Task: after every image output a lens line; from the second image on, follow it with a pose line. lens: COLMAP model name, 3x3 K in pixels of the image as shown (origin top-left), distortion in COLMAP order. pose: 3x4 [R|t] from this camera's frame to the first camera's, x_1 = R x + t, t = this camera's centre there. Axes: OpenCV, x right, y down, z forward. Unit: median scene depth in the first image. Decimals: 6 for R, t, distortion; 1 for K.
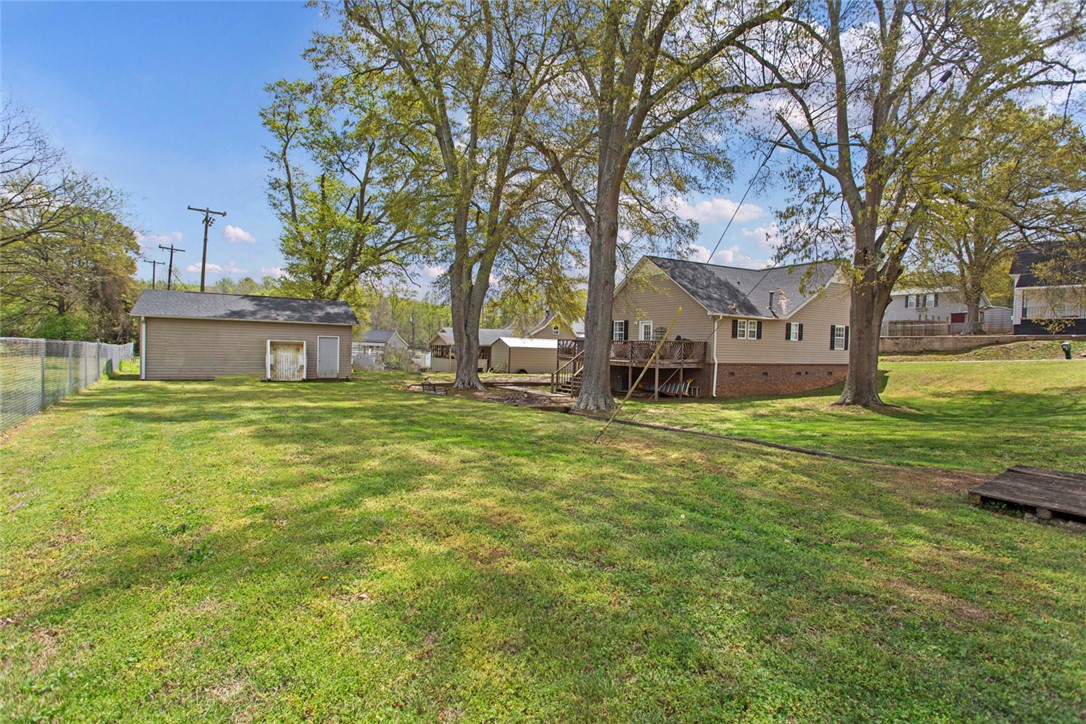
lens RADIAL K [[516.9, 0, 541.1], [0, 516.9, 356.8], [0, 0, 1]] dist [-0.004745, 0.004759]
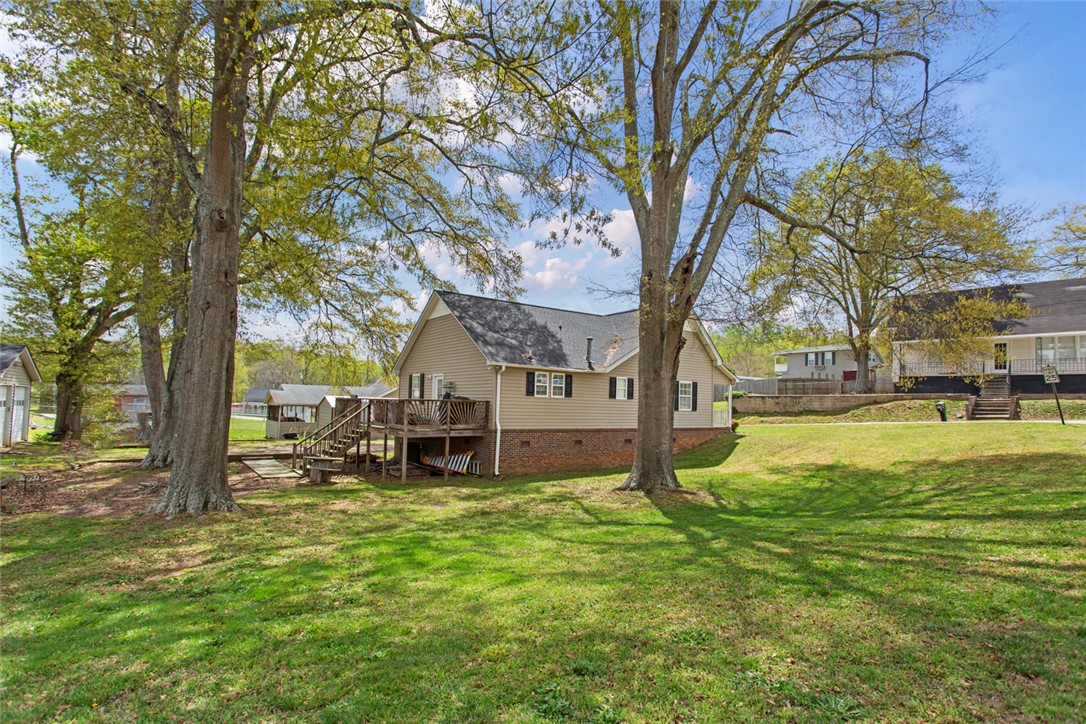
lens RADIAL K [[516.9, 0, 549.3], [0, 516.9, 383.5], [0, 0, 1]] dist [-0.004745, 0.004759]
pose [[0.994424, 0.004339, 0.105368, 0.293388], [0.002348, 0.997995, -0.063256, -0.005776], [-0.105431, 0.063151, 0.992419, 0.219127]]
